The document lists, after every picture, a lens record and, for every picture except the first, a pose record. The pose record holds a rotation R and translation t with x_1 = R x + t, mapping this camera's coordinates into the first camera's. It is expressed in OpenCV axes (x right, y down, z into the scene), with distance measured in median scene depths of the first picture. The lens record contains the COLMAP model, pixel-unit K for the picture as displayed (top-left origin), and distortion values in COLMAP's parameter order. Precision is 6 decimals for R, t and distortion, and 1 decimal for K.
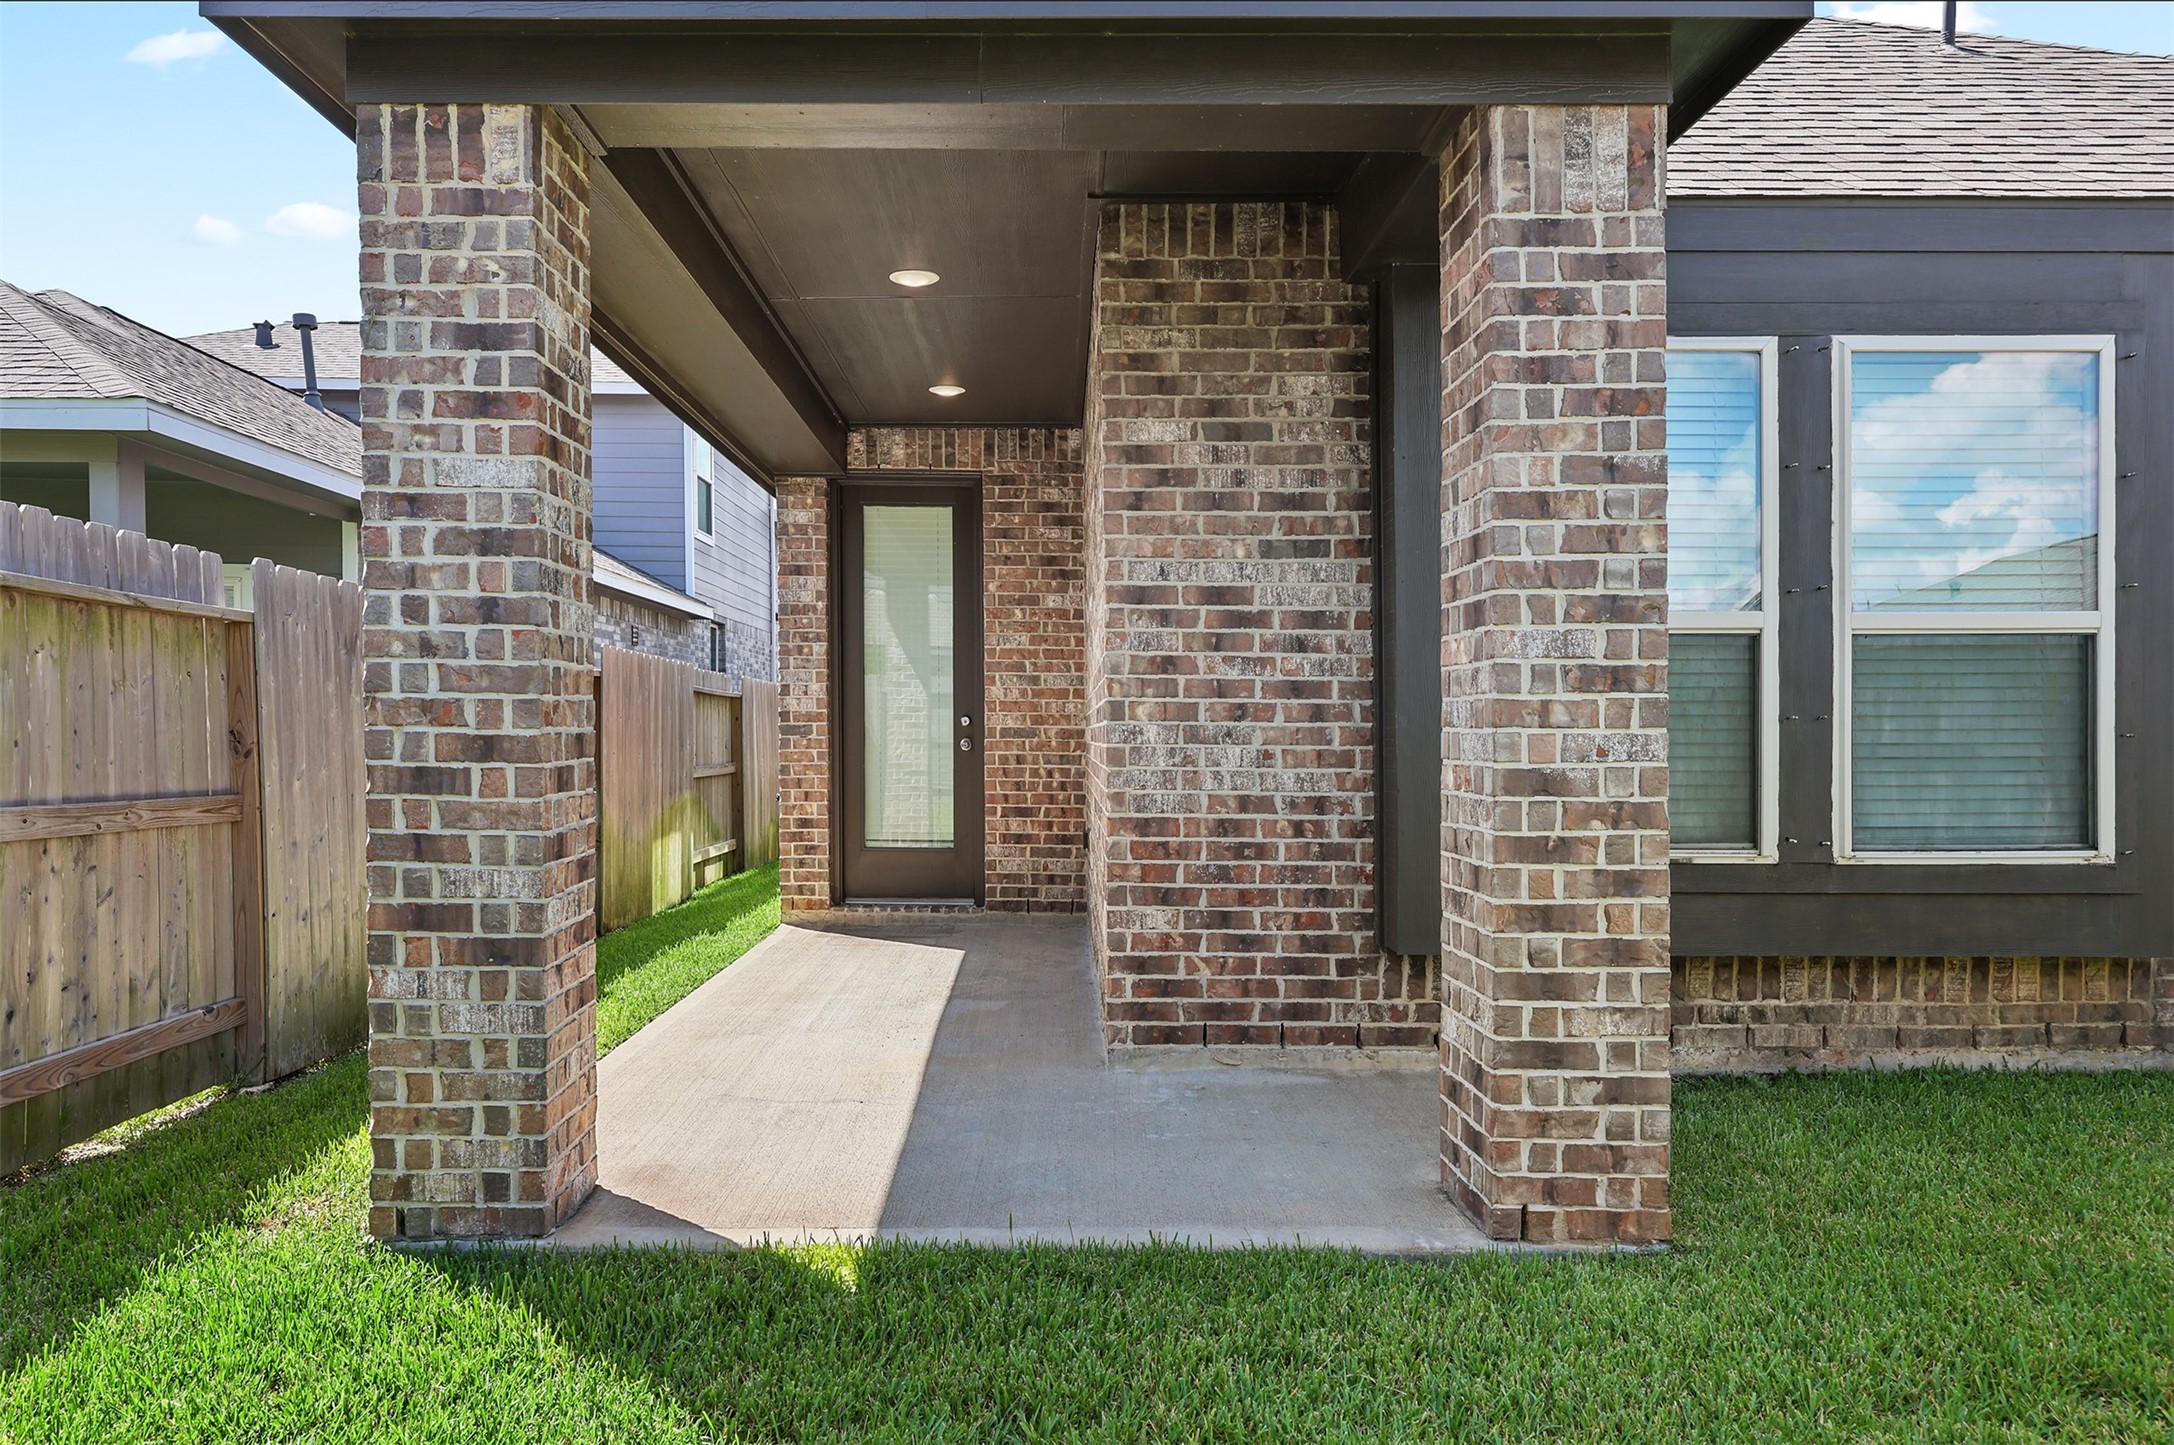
lens RADIAL K [[1519.9, 0, 1087.0], [0, 1519.9, 722.5], [0, 0, 1]] dist [-0.022210, -0.000829]
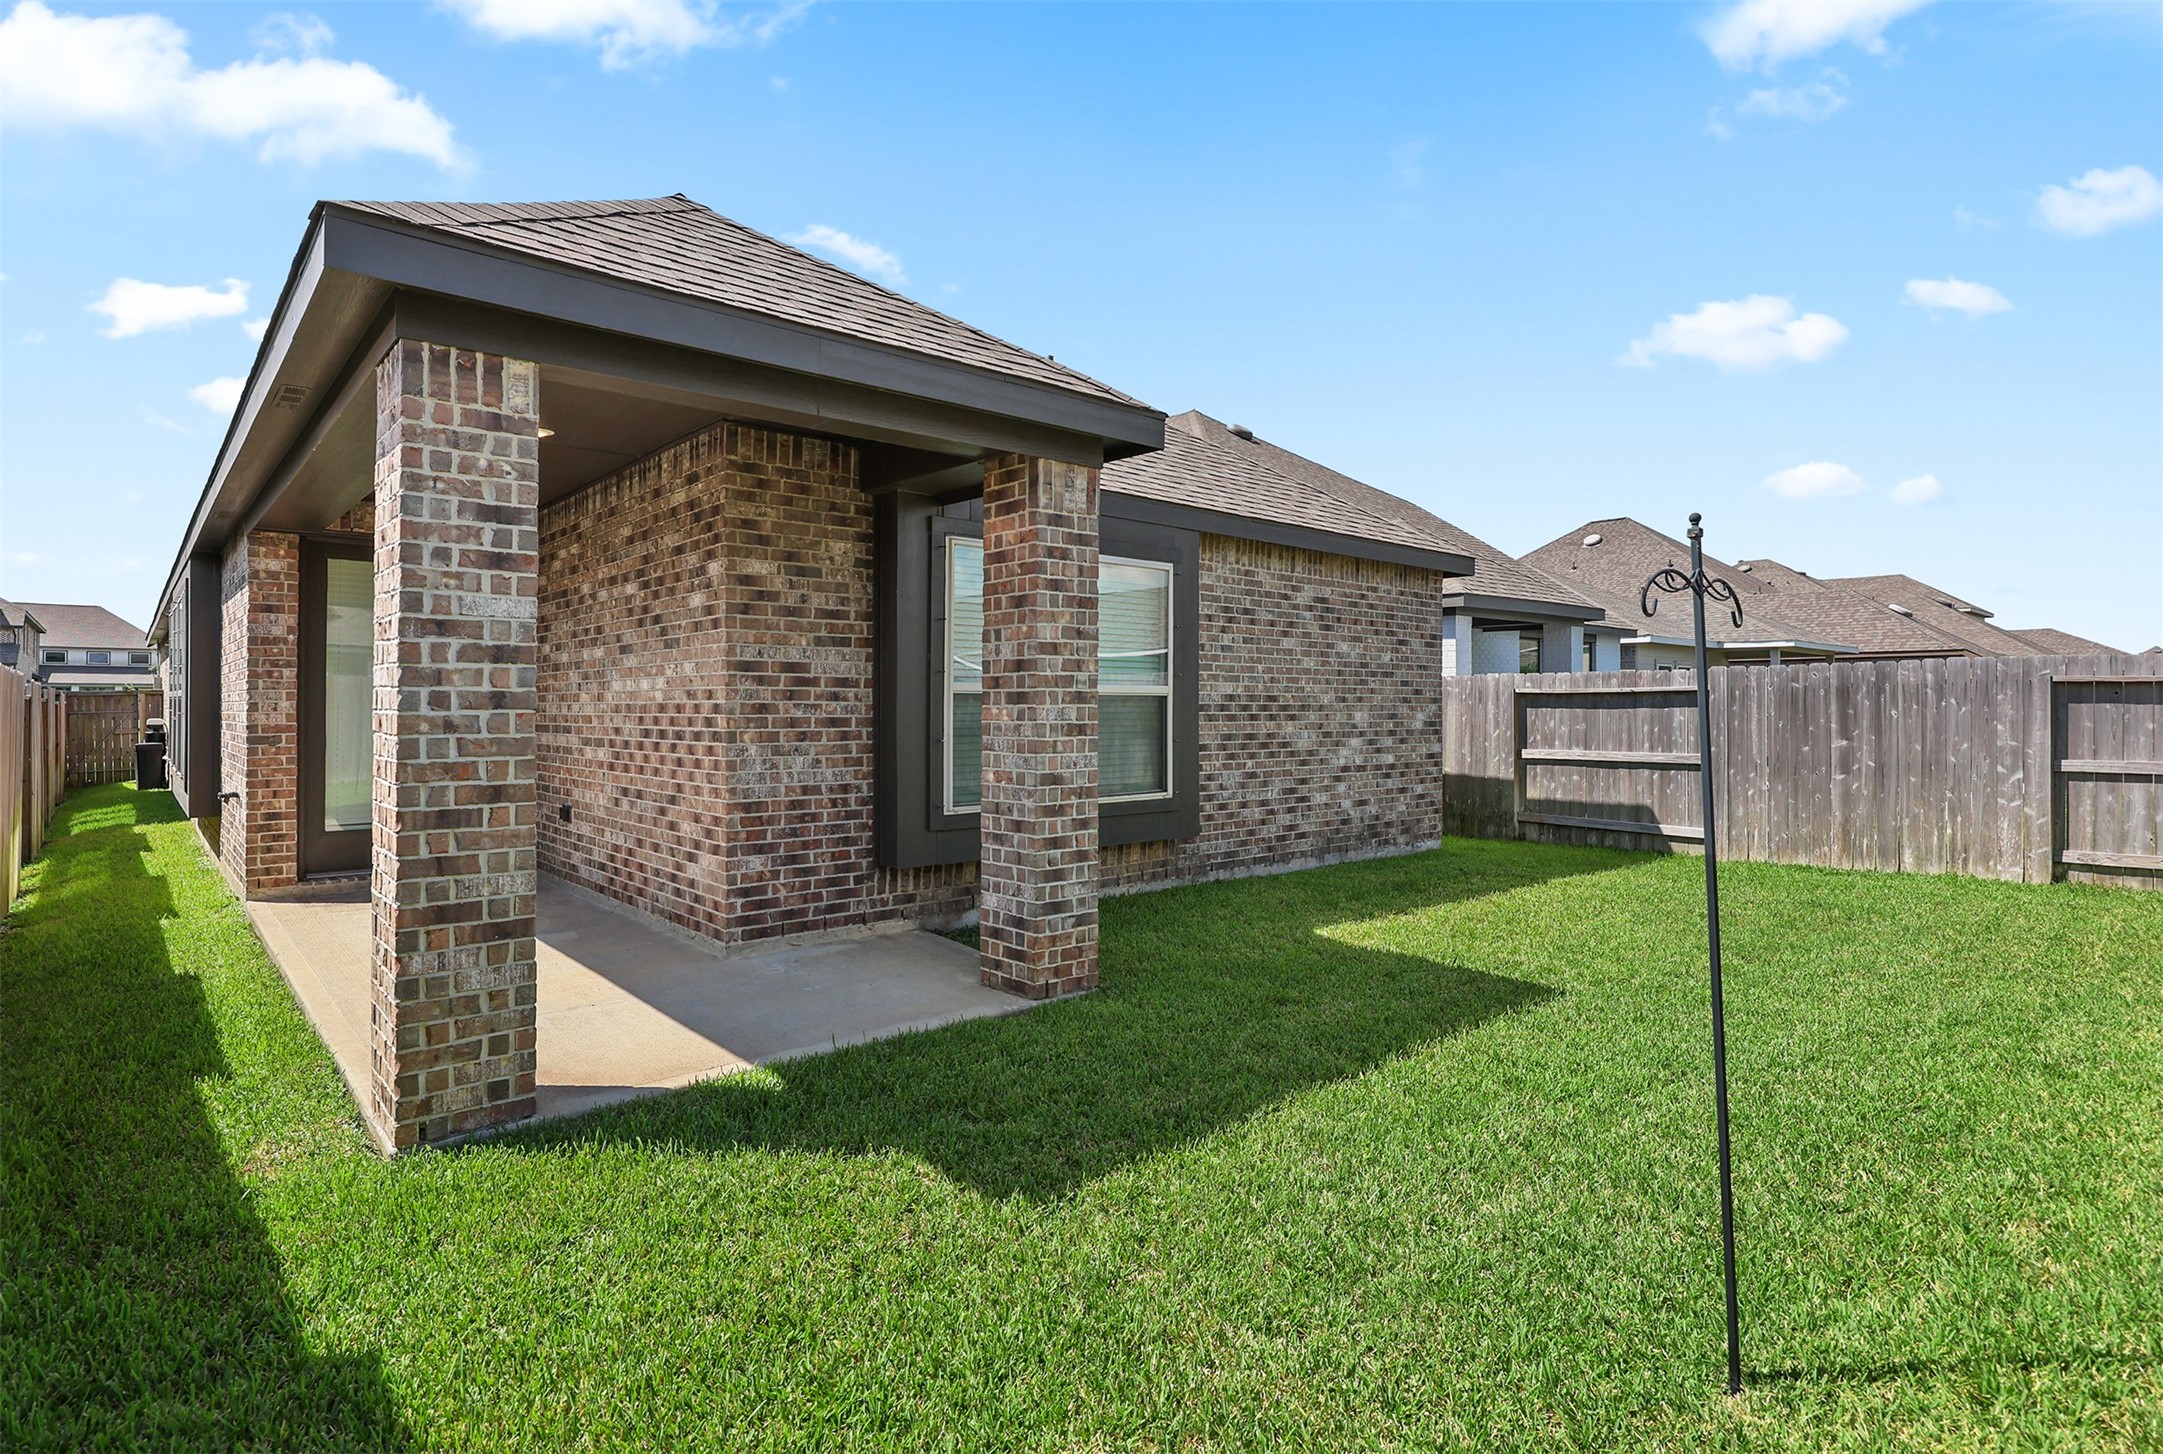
lens RADIAL K [[1062.3, 0, 1051.3], [0, 1062.3, 725.5], [0, 0, 1]] dist [0.001503, 0.008112]
pose [[0.778172, -0.021363, 0.627688, -0.615327], [0.003537, 0.999555, 0.029634, -0.077098], [-0.628041, -0.020841, 0.777901, -0.139062]]
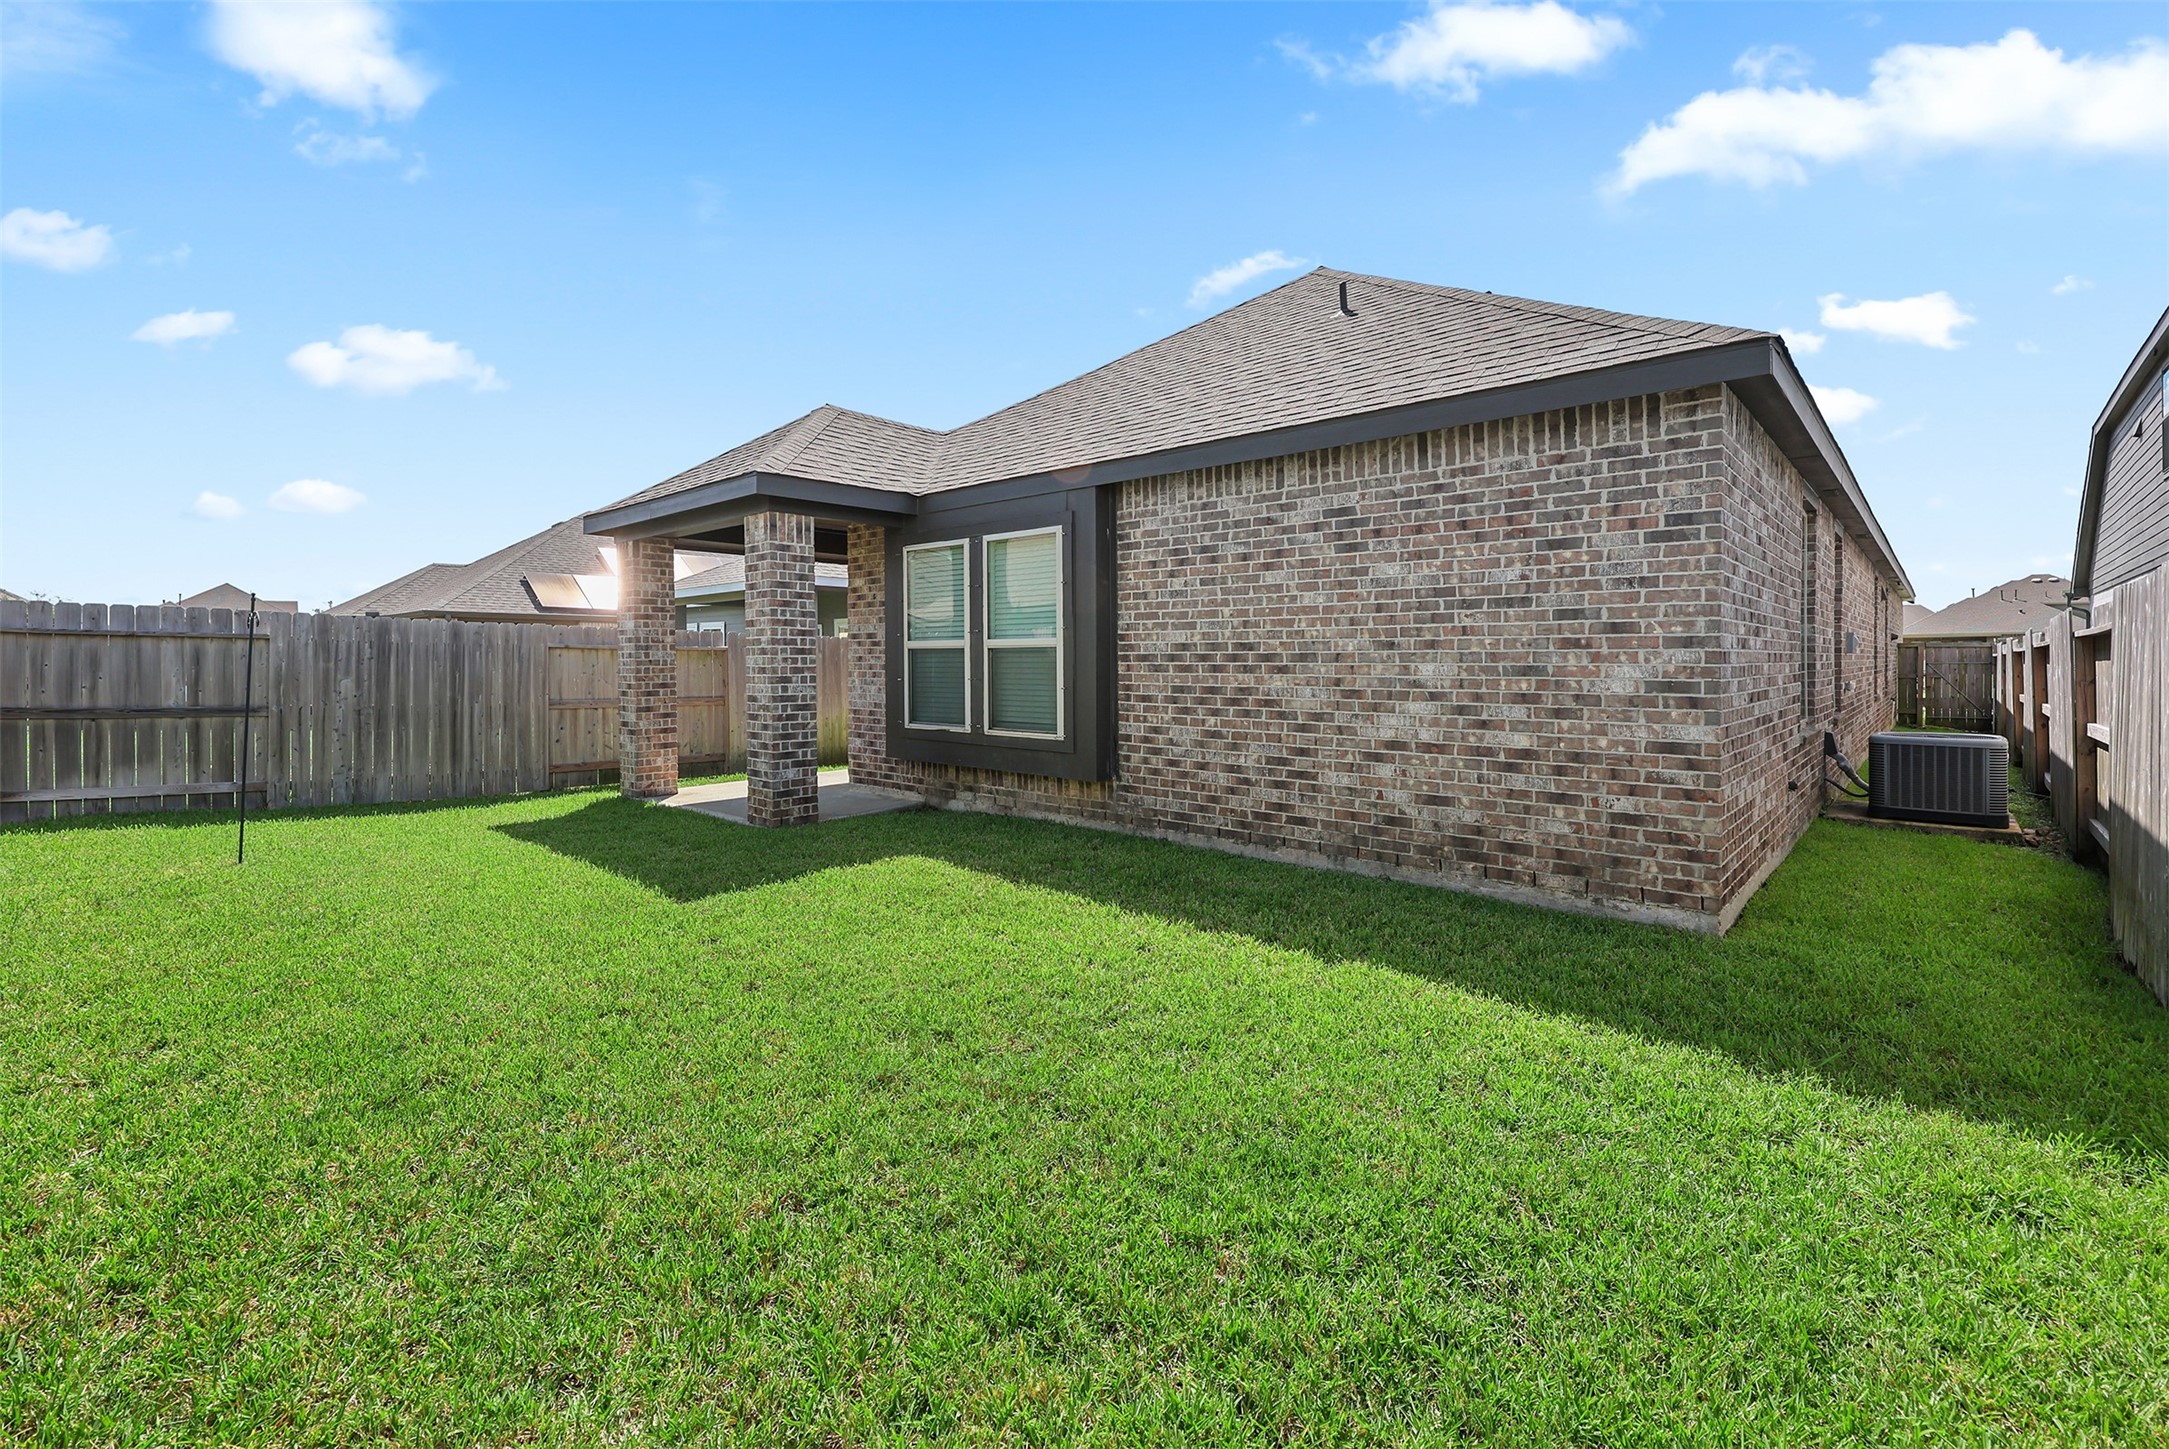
lens RADIAL K [[937.1, 0, 1041.2], [0, 937.1, 688.4], [0, 0, 1]] dist [0.000393, -0.000044]
pose [[0.715975, 0.009735, -0.698058, 2.351050], [0.012067, 0.999581, 0.026317, -0.035649], [0.698022, -0.027266, 0.715557, -0.128615]]
